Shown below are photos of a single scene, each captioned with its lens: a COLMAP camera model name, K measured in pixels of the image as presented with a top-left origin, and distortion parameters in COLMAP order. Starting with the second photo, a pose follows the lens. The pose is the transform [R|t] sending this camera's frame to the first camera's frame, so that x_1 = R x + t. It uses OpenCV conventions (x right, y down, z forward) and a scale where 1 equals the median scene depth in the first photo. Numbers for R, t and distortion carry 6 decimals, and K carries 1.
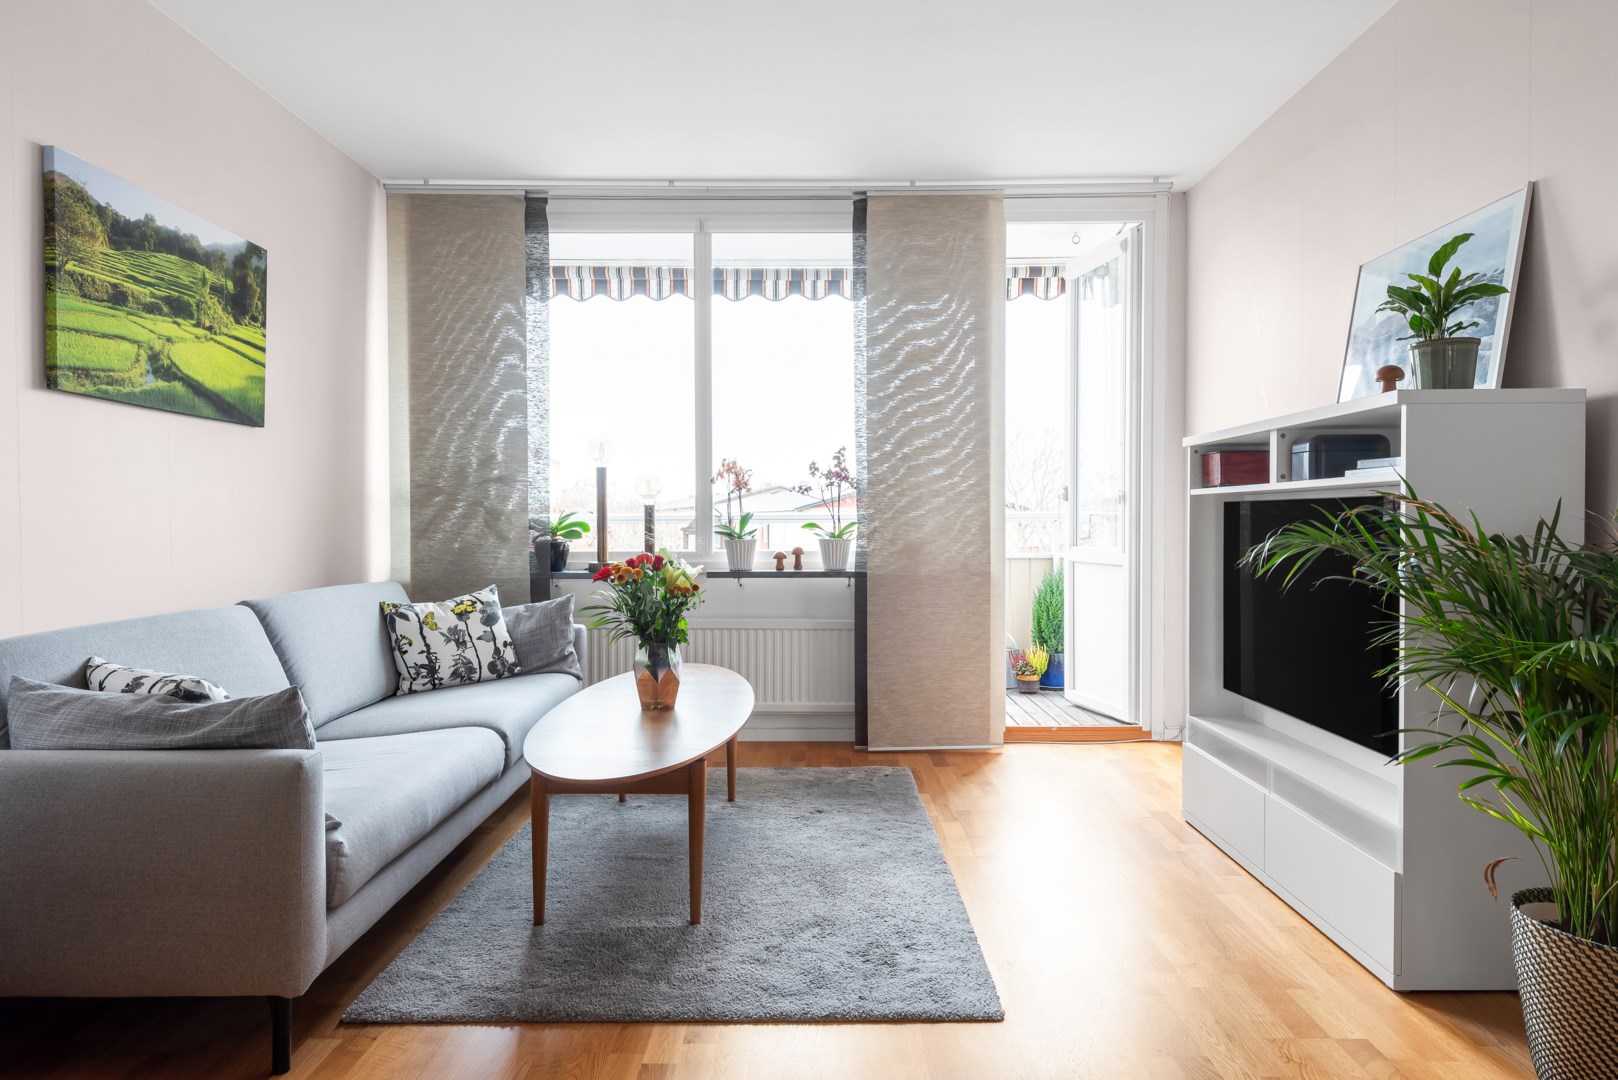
lens RADIAL K [[938.3, 0, 804.8], [0, 938.3, 535.5], [0, 0, 1]] dist [0.036524, -0.029494]
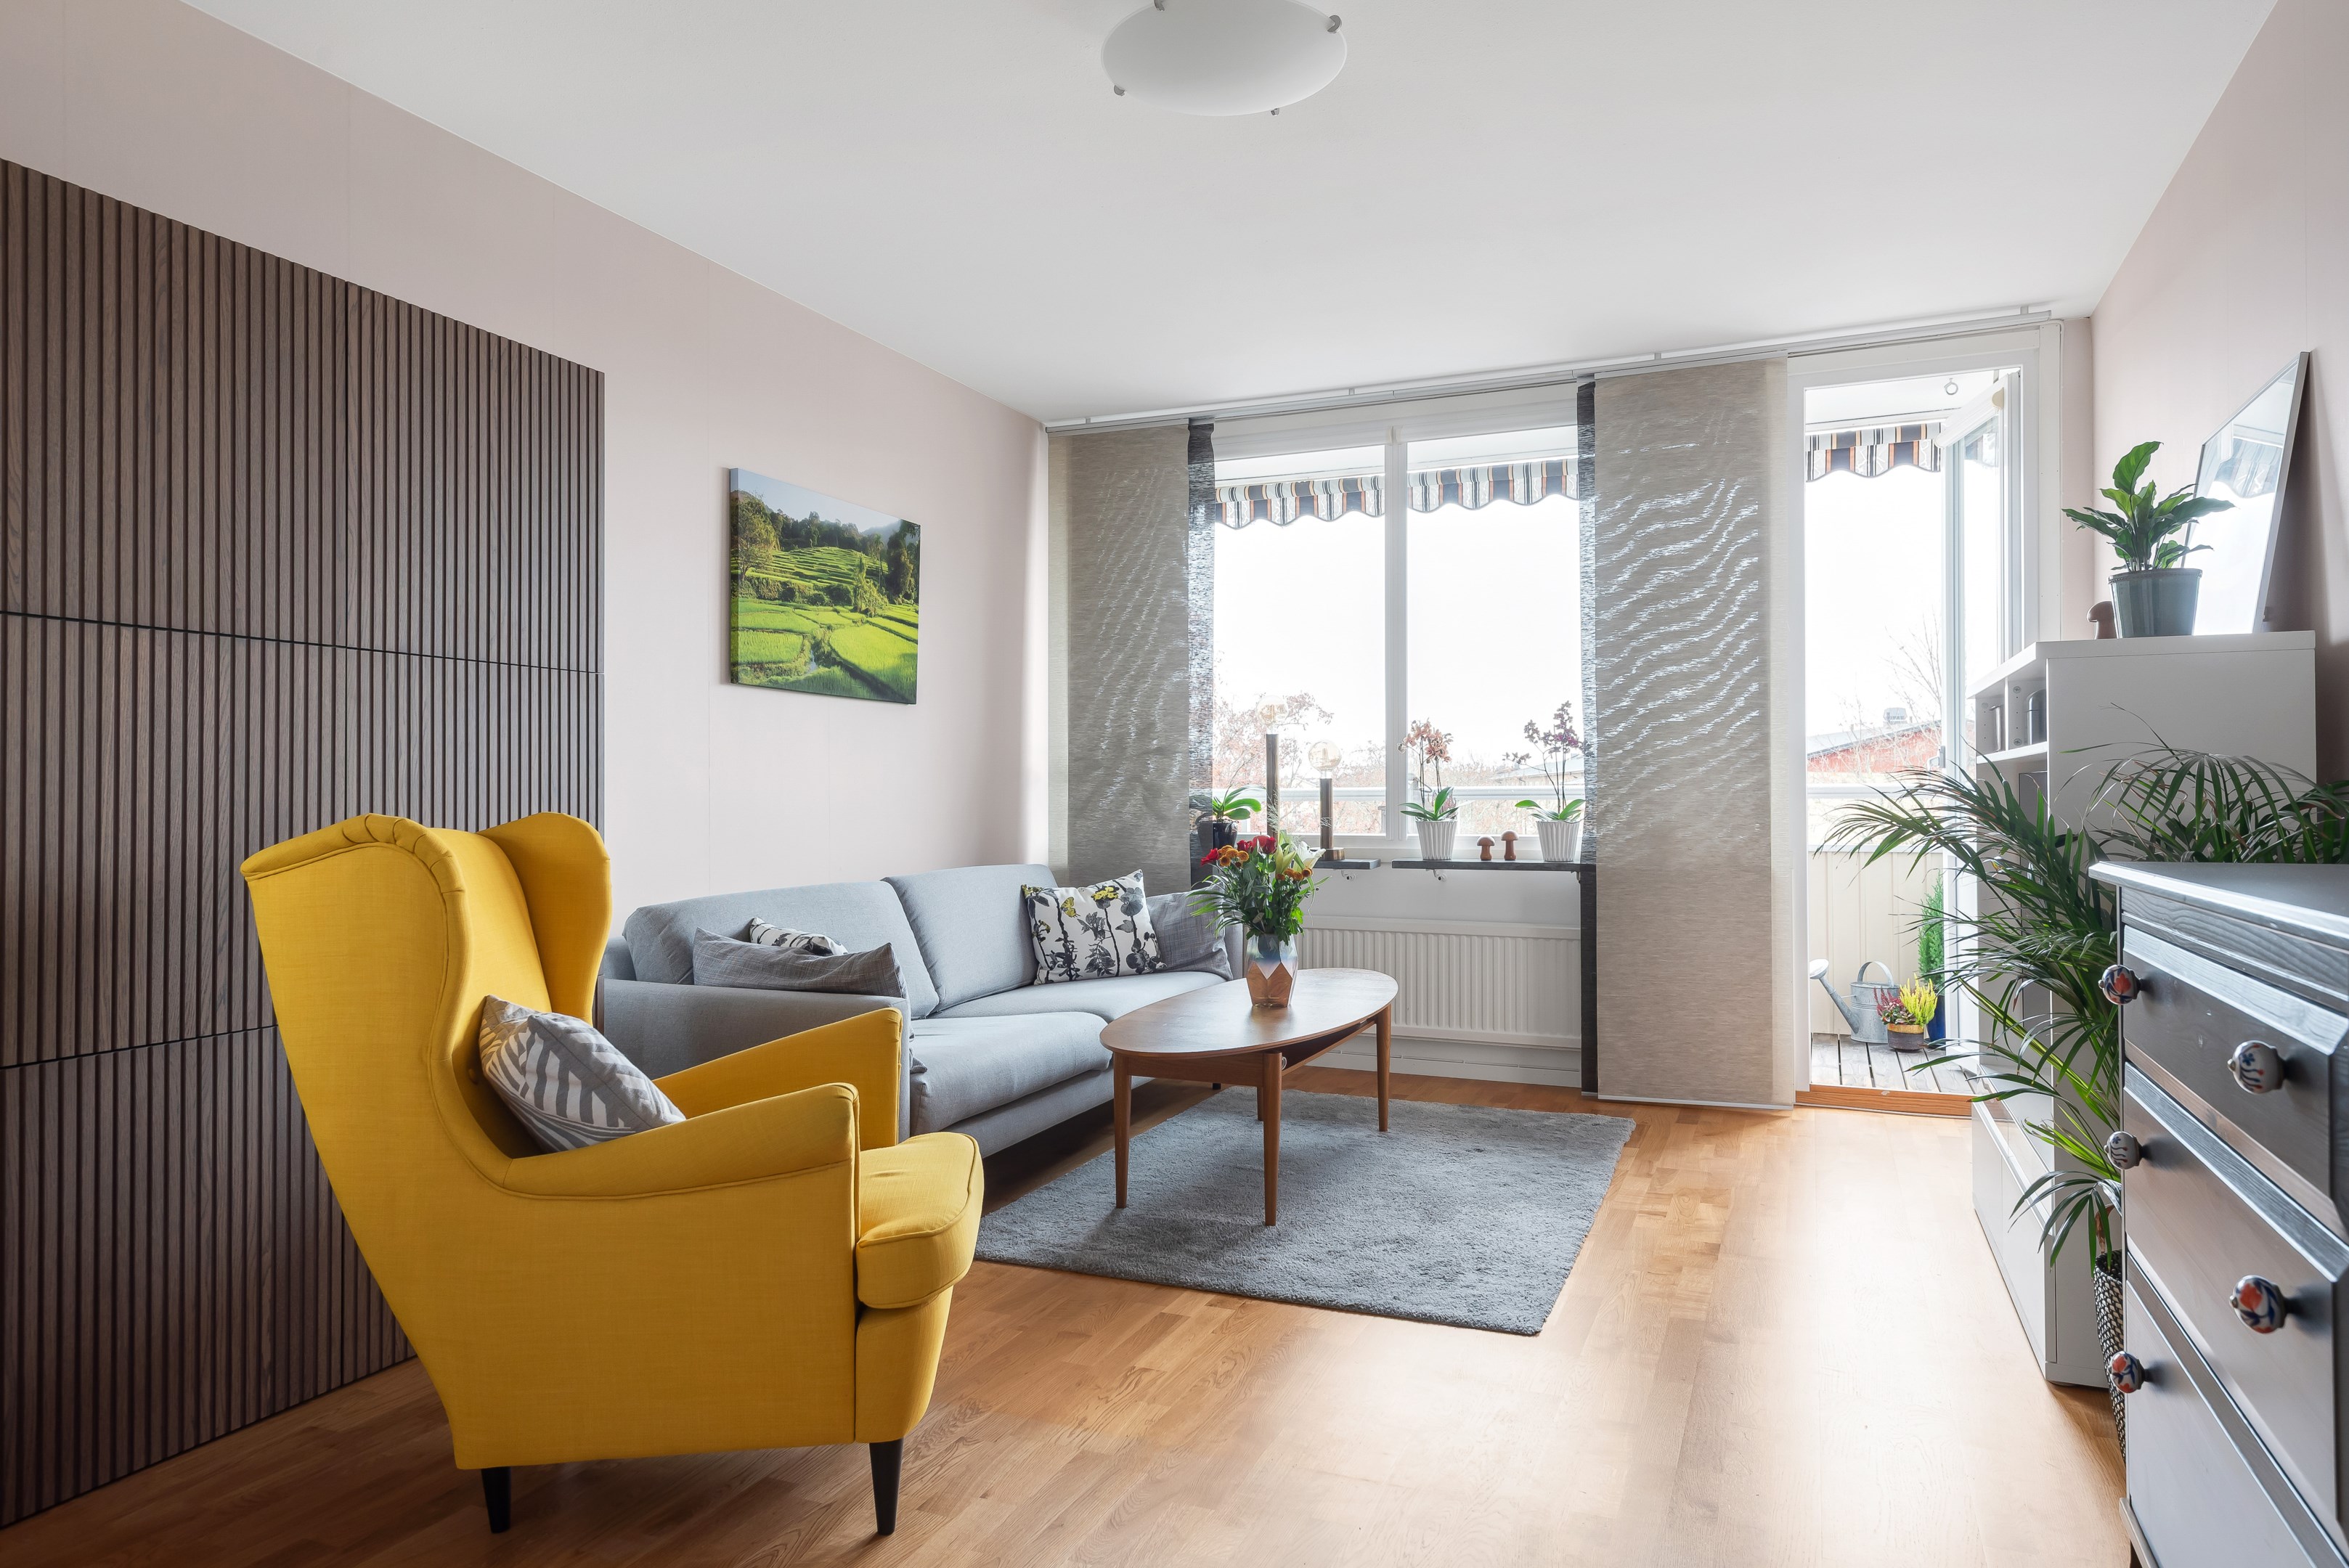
lens RADIAL K [[1419.3, 0, 1183.5], [0, 1419.3, 777.0], [0, 0, 1]] dist [0.041022, -0.025624]
pose [[0.924851, -0.006235, -0.380280, 0.248428], [-0.004281, 0.999632, -0.026801, 0.000195], [0.380307, 0.026415, 0.924483, -0.260144]]
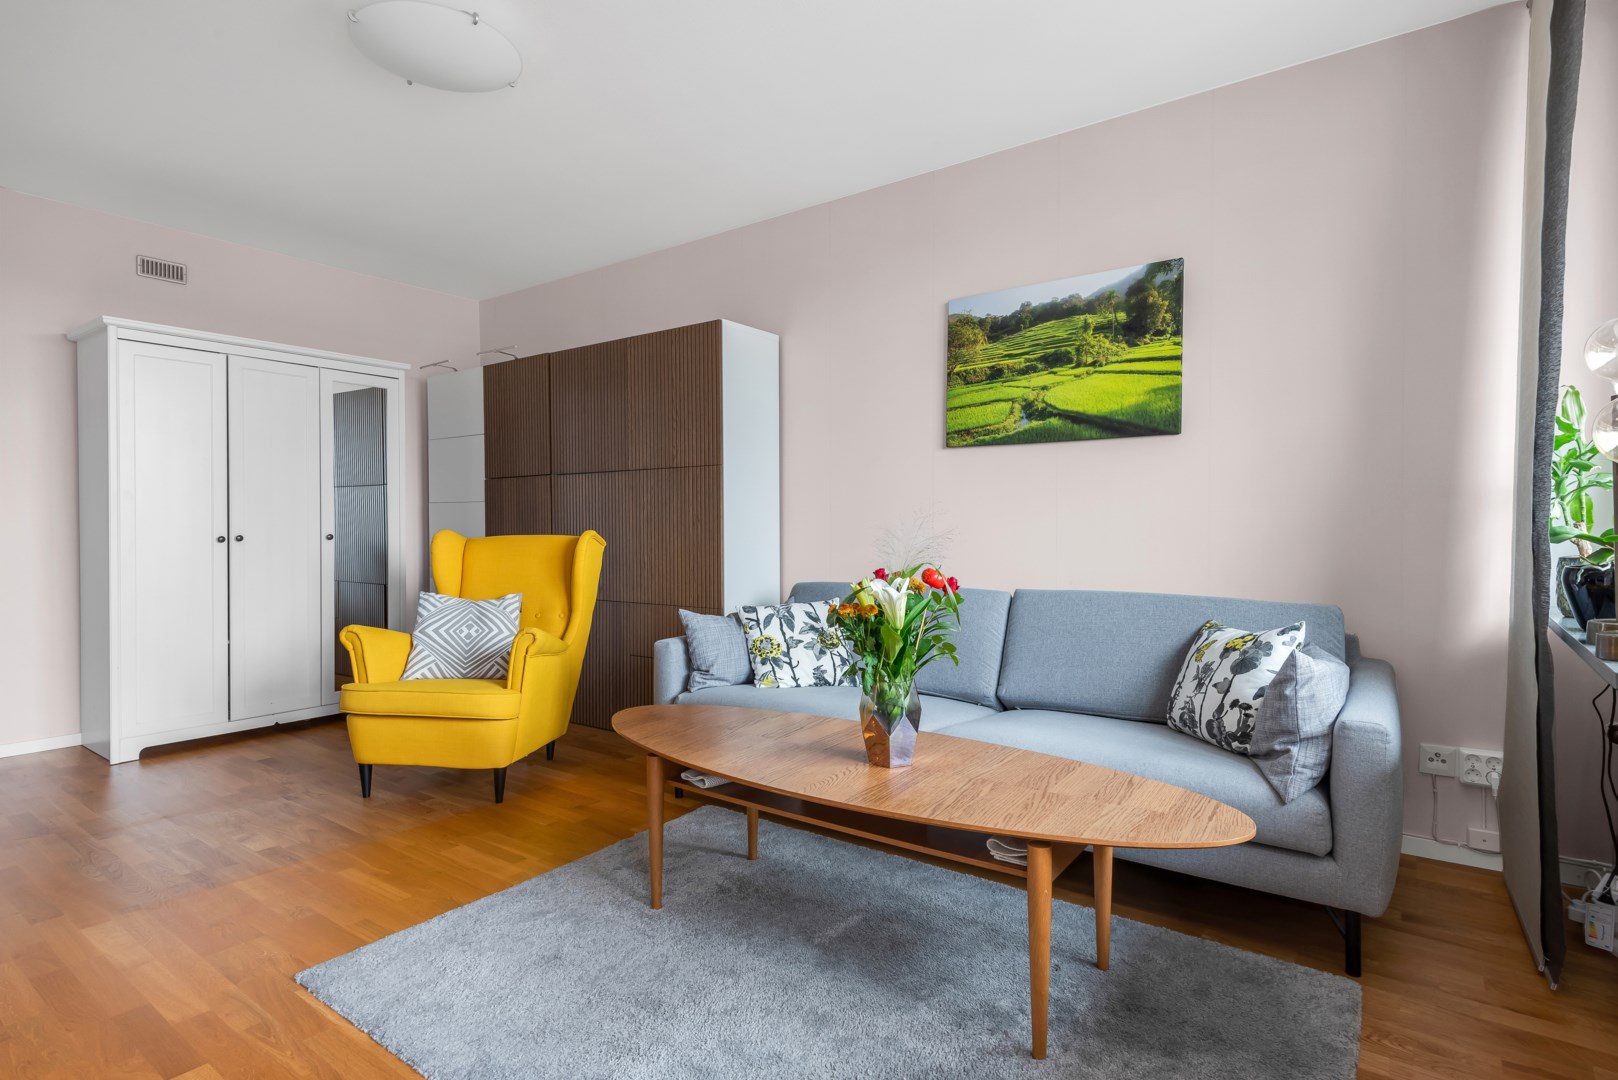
lens RADIAL K [[807.8, 0, 813.2], [0, 807.8, 535.0], [0, 0, 1]] dist [0.028486, -0.015364]
pose [[-0.570528, 0.008028, -0.821239, 0.371527], [-0.010832, 0.999792, 0.017299, -0.015672], [0.821207, 0.018765, -0.570322, 1.173046]]
